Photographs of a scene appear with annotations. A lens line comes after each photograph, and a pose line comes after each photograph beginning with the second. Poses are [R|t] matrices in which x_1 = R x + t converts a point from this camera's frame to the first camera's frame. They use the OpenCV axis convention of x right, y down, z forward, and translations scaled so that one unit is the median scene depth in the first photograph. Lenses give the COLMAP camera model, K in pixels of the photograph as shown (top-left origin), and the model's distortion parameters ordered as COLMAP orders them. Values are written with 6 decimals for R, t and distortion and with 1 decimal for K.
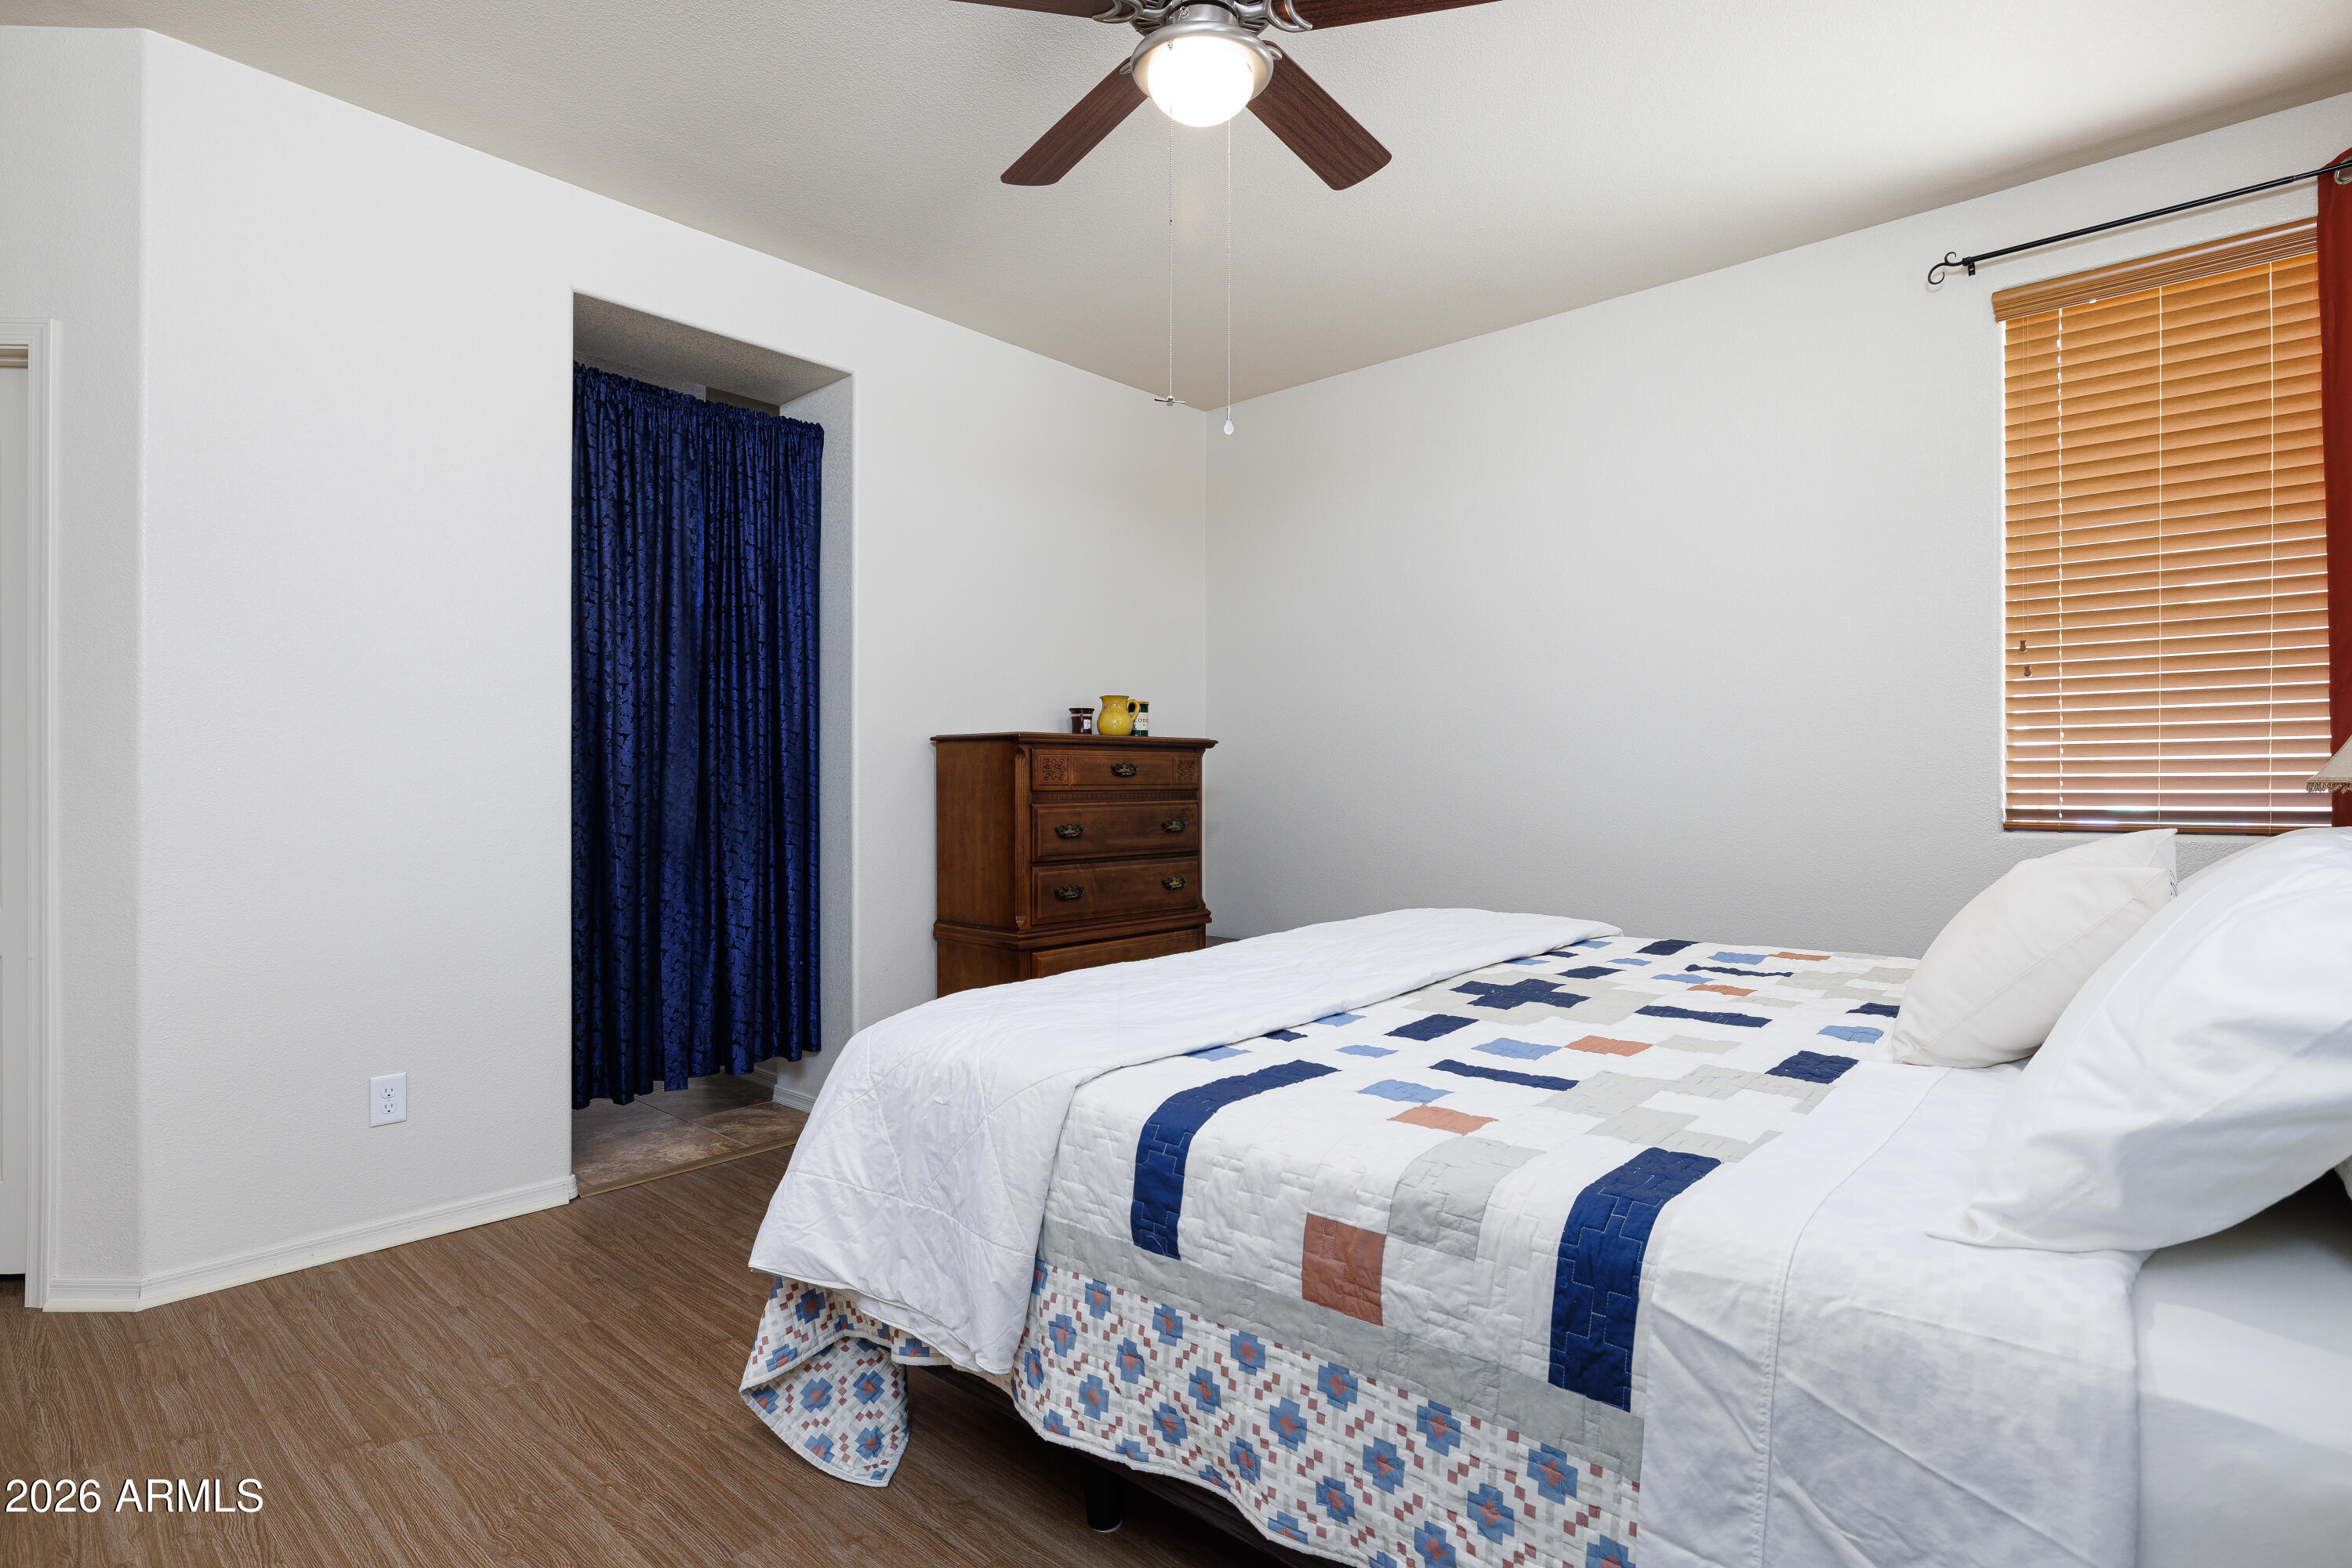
lens RADIAL K [[1187.8, 0, 1176.0], [0, 1187.8, 784.0], [0, 0, 1]] dist [-0.003656, -0.001193]
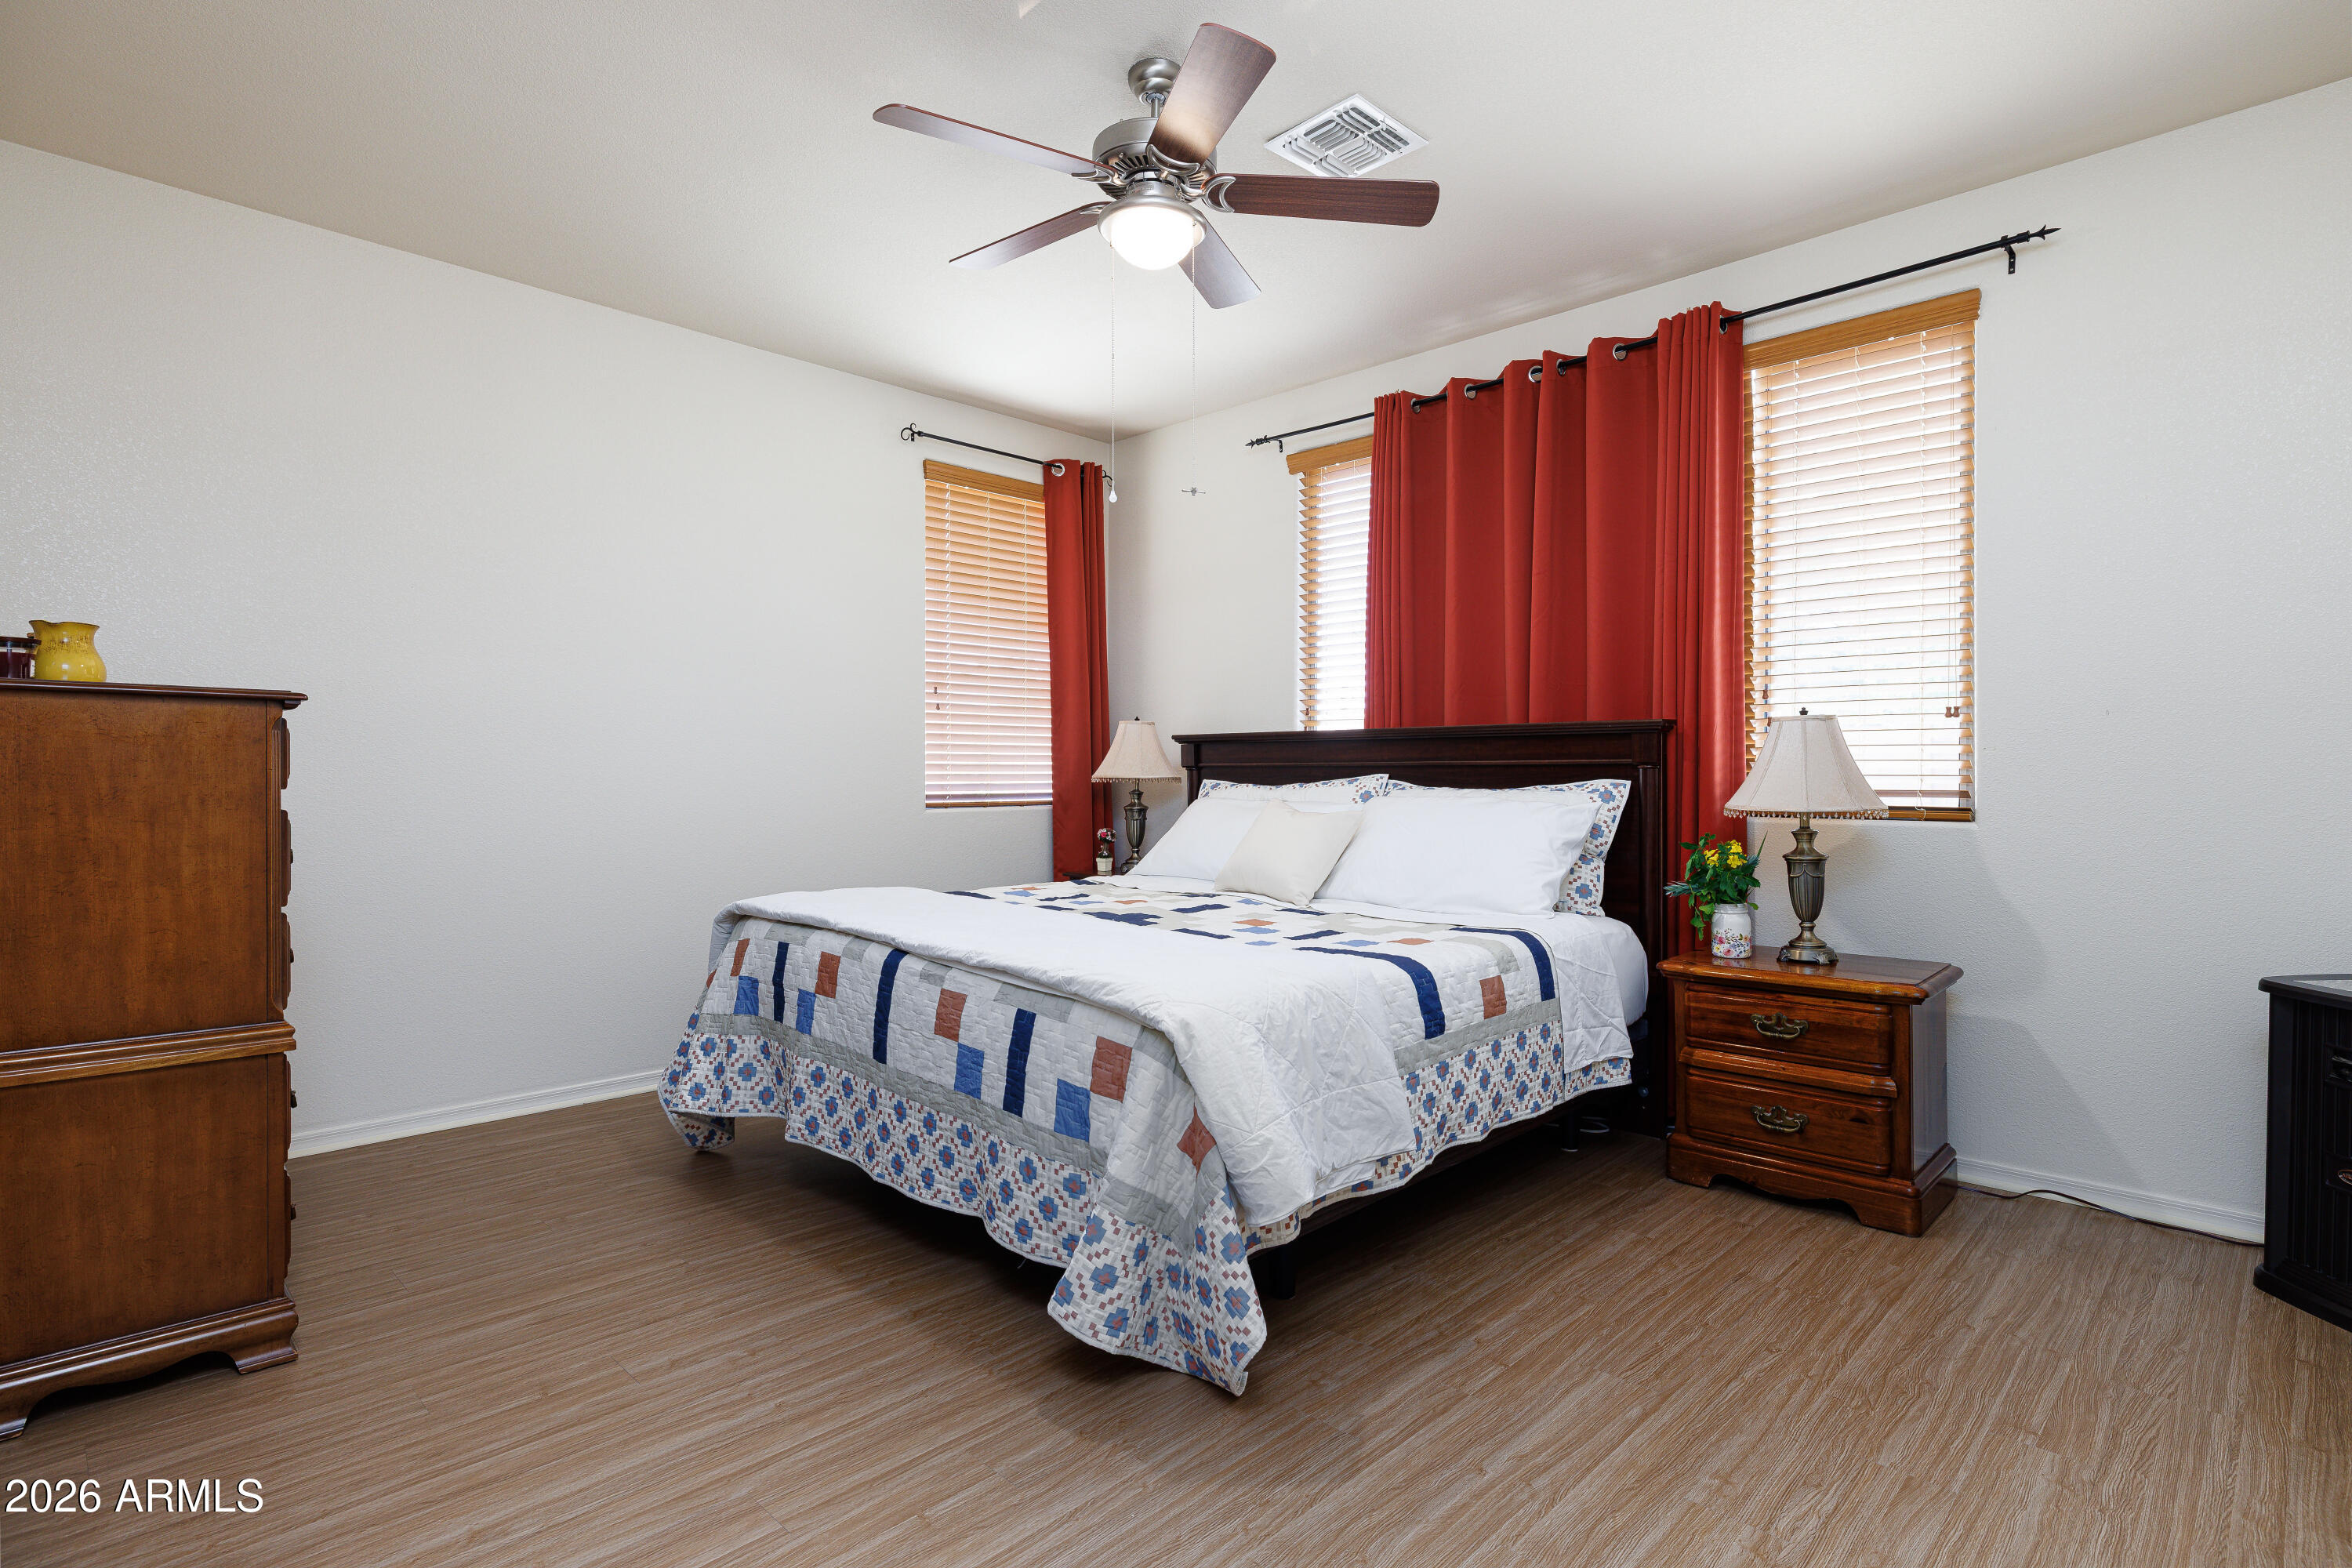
lens RADIAL K [[1187.8, 0, 1176.0], [0, 1187.8, 784.0], [0, 0, 1]] dist [-0.003656, -0.001193]
pose [[0.043760, -0.005922, 0.999025, -1.982956], [0.000622, 0.999982, 0.005900, -0.002876], [-0.999042, 0.000363, 0.043763, 1.412865]]
